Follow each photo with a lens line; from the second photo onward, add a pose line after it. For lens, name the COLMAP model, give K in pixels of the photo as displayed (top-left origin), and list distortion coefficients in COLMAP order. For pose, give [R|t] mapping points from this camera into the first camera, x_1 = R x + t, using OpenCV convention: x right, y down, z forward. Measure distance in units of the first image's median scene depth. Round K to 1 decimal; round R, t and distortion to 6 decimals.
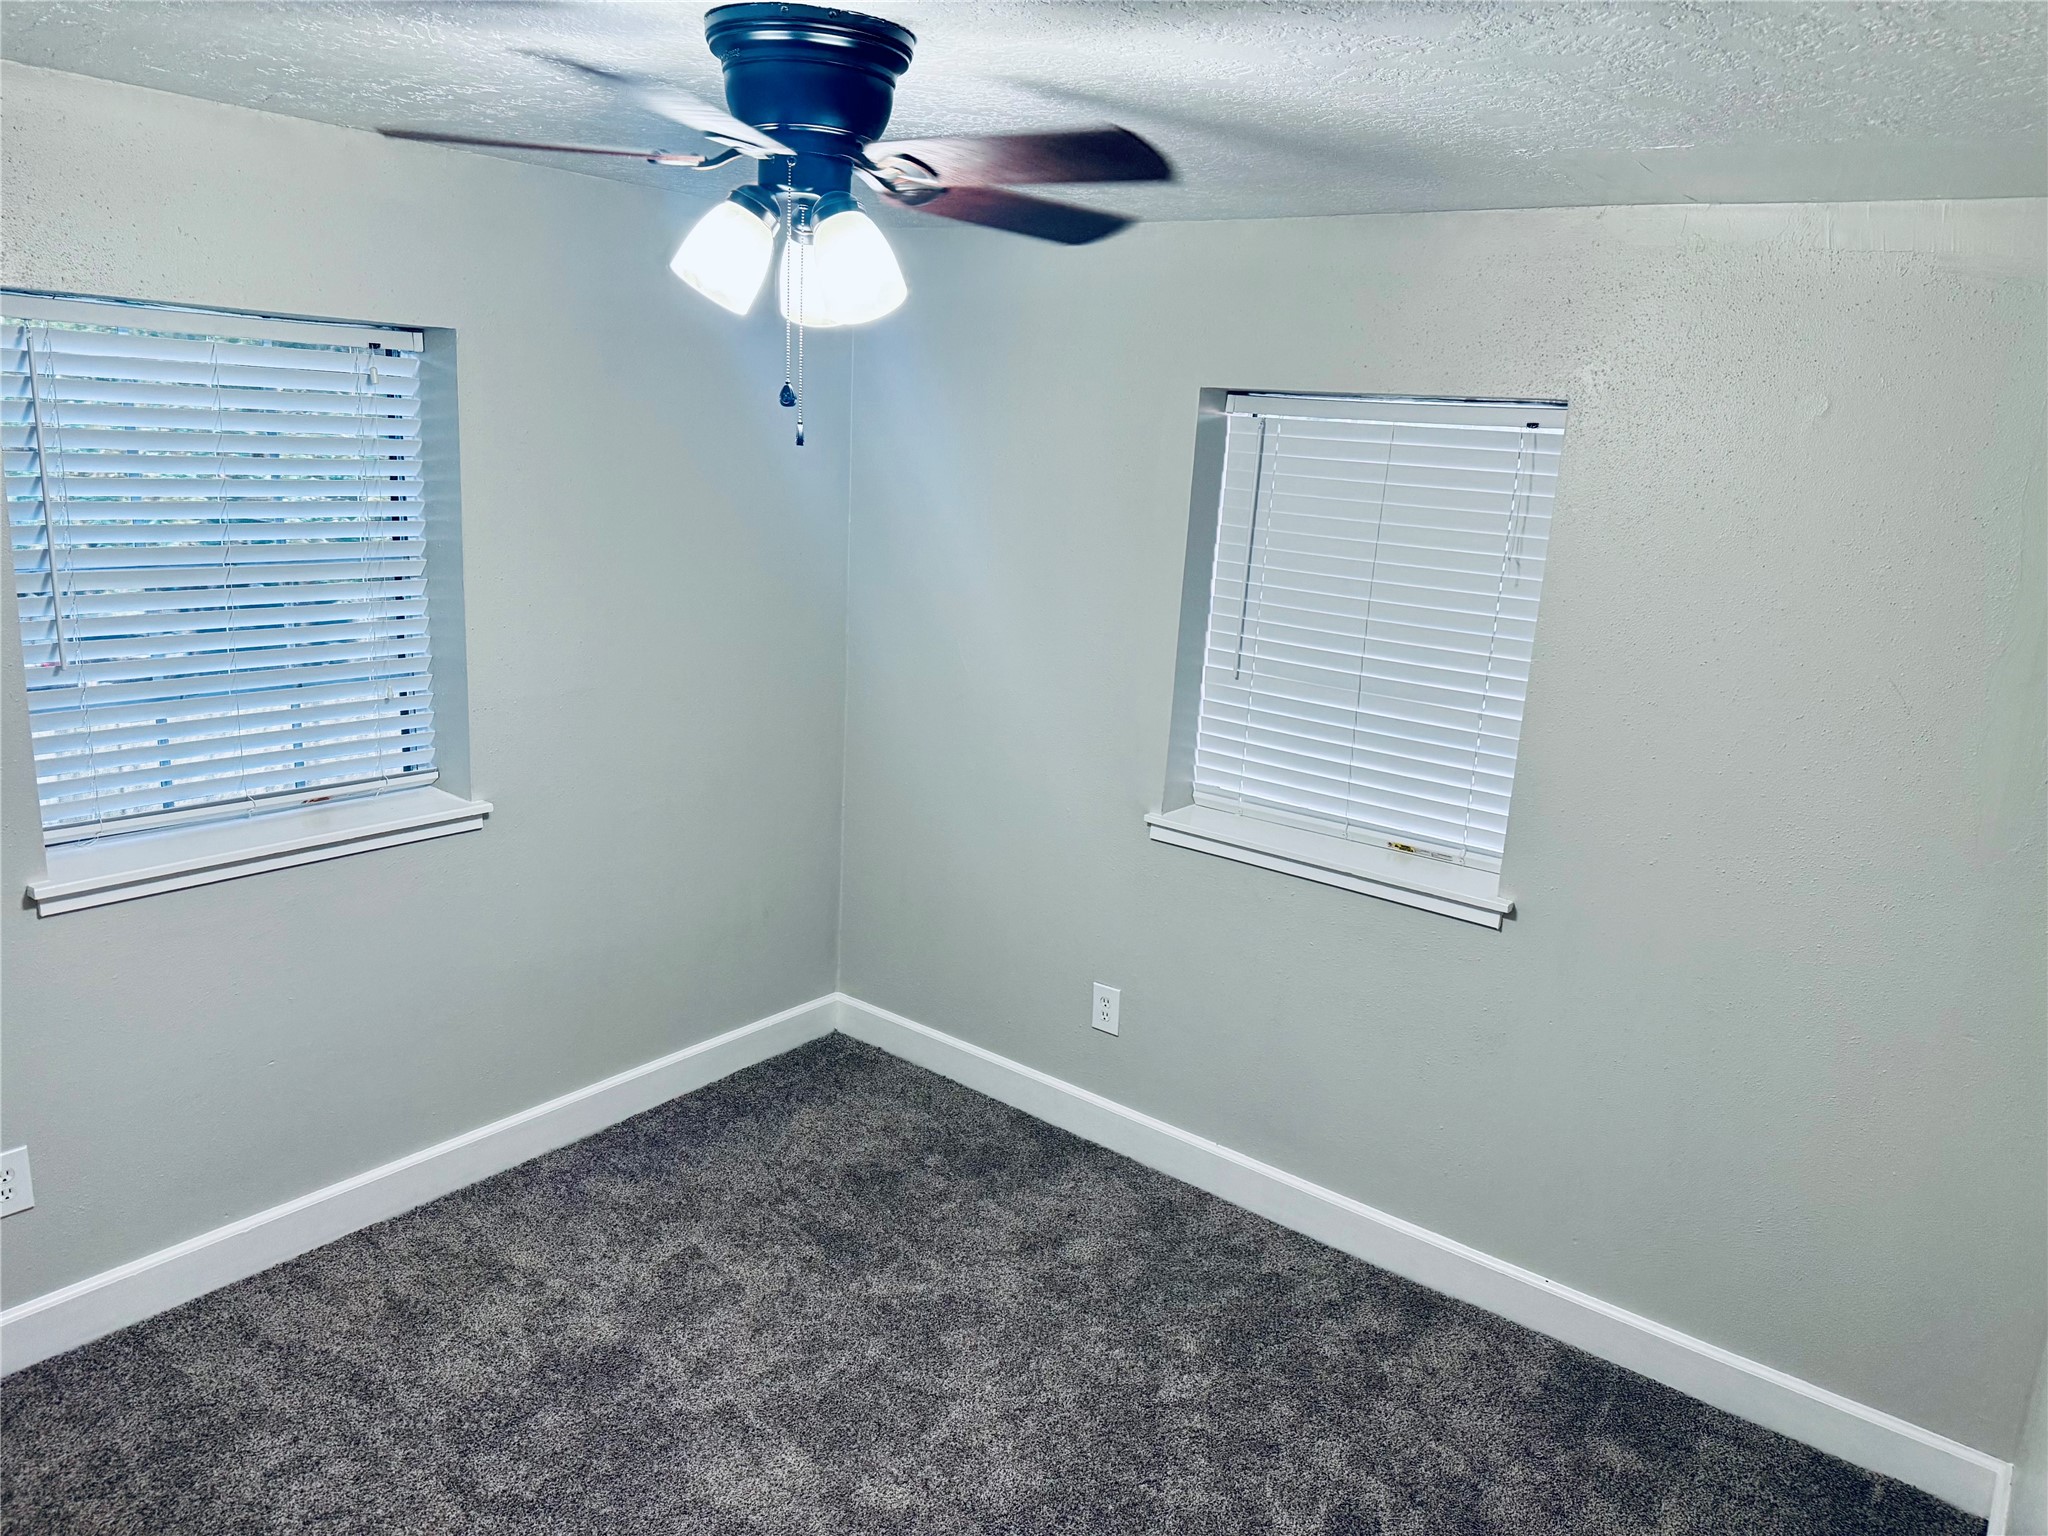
lens RADIAL K [[1439.1, 0, 1024.0], [0, 1439.1, 768.0], [0, 0, 1]] dist [-0.037070, -0.002759]
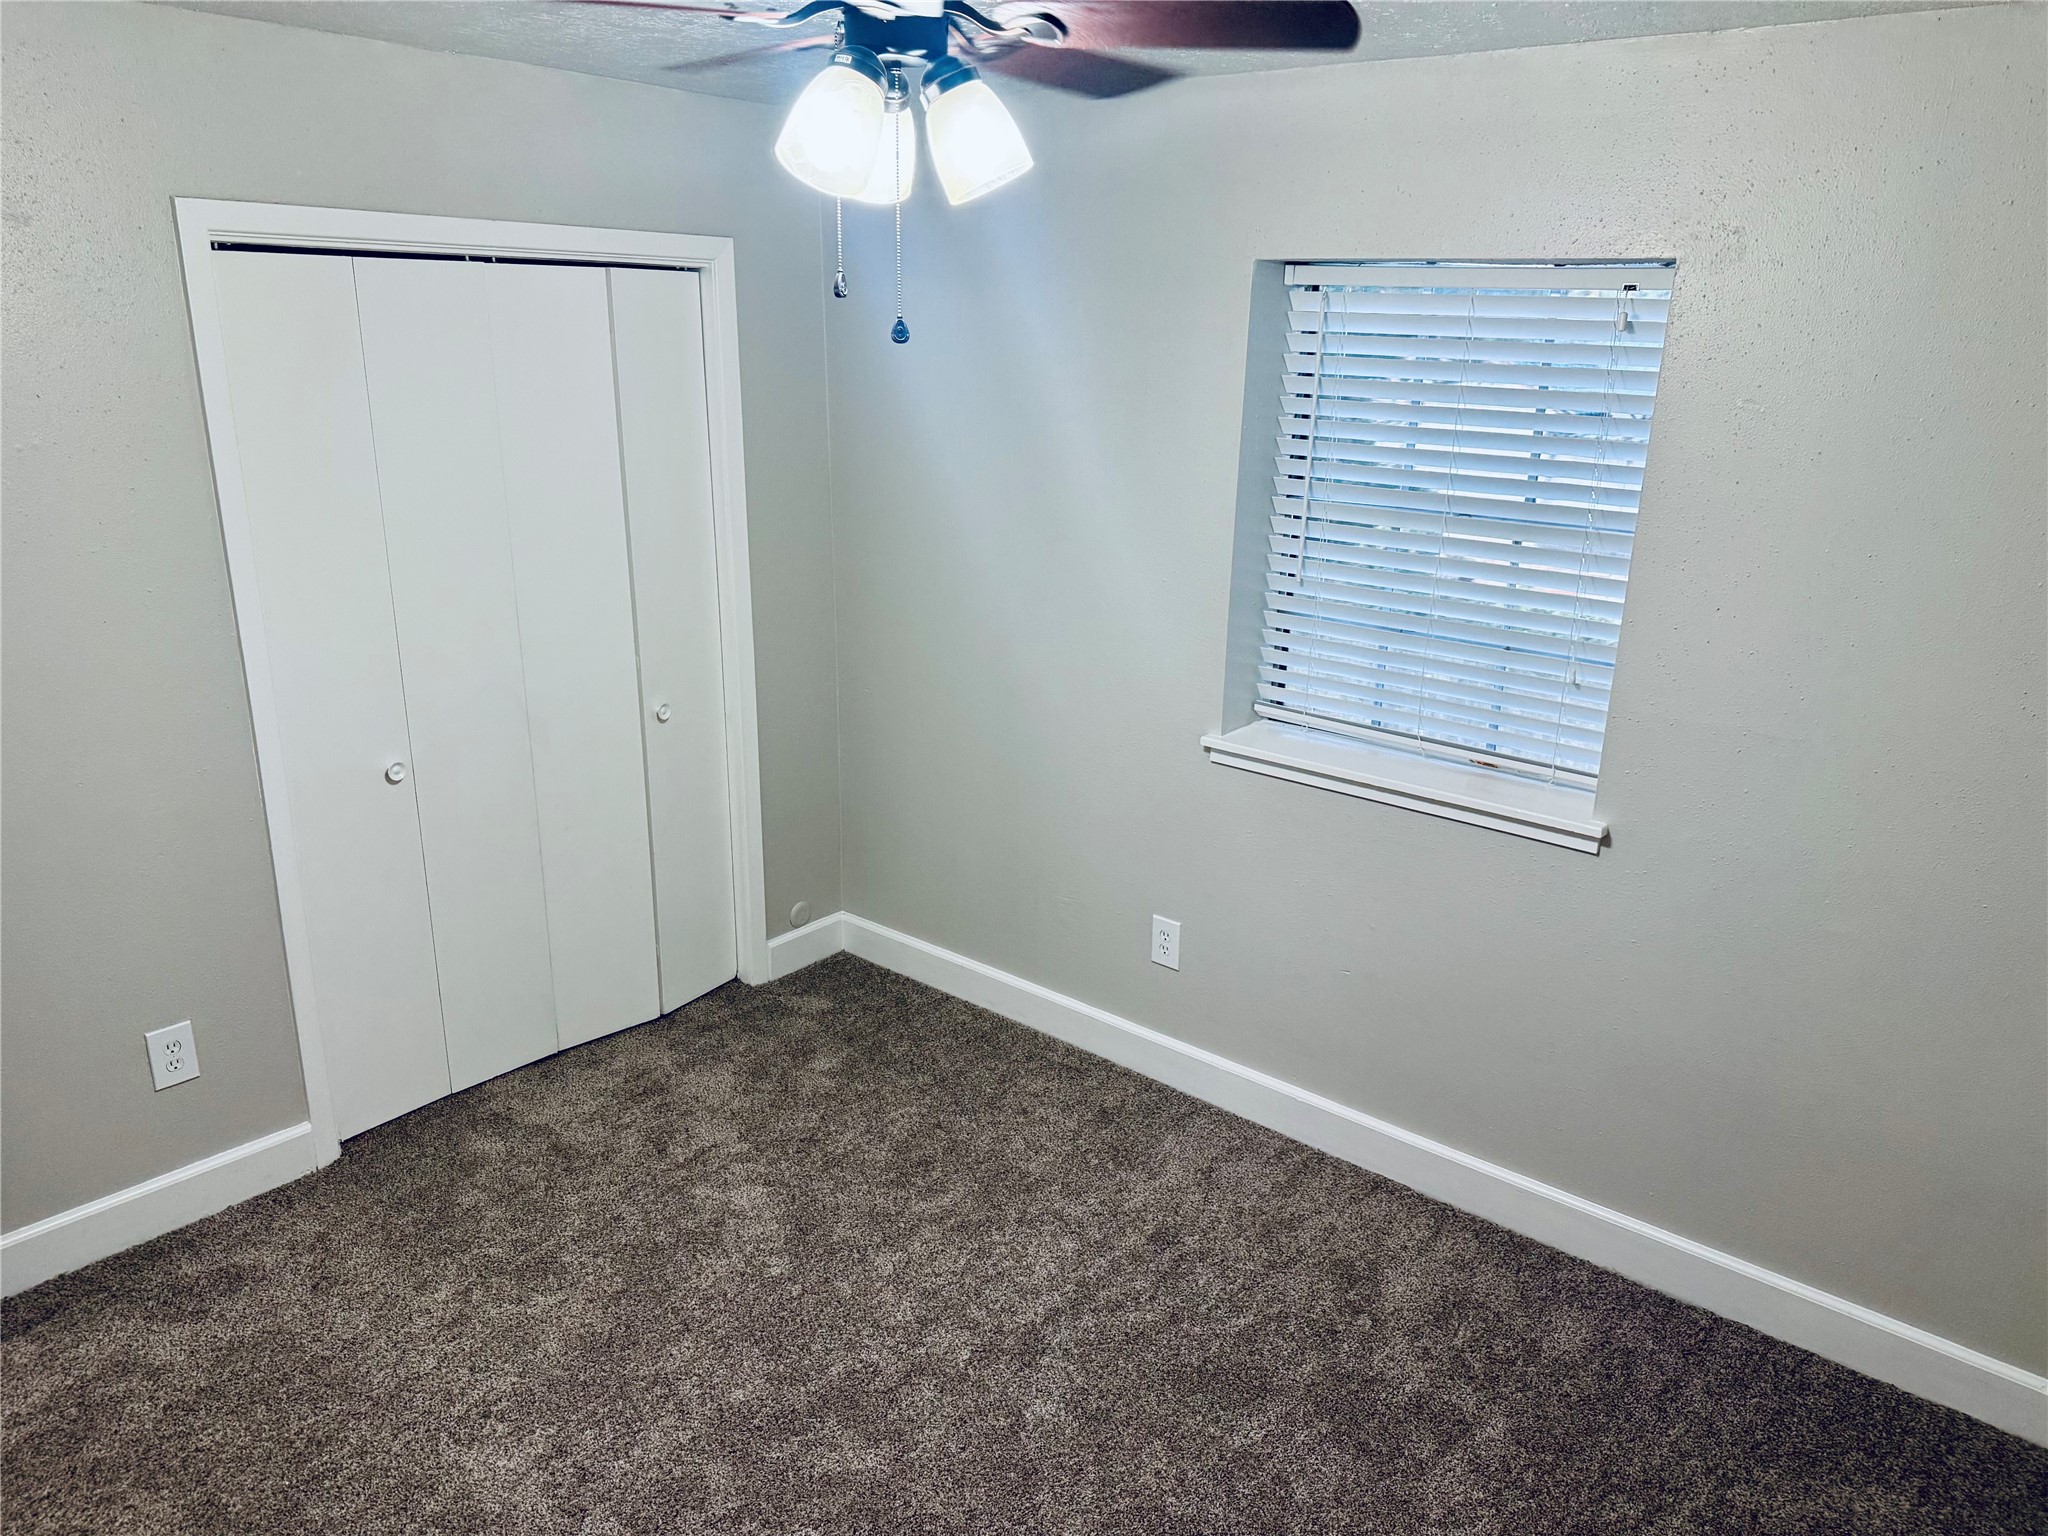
lens RADIAL K [[1426.6, 0, 1024.0], [0, 1426.6, 768.0], [0, 0, 1]] dist [0.036019, 0.000562]
pose [[-0.011267, 0.234653, -0.972014, 0.483898], [-0.269067, 0.935511, 0.228960, -0.119494], [0.963056, 0.264117, 0.052597, 0.661429]]
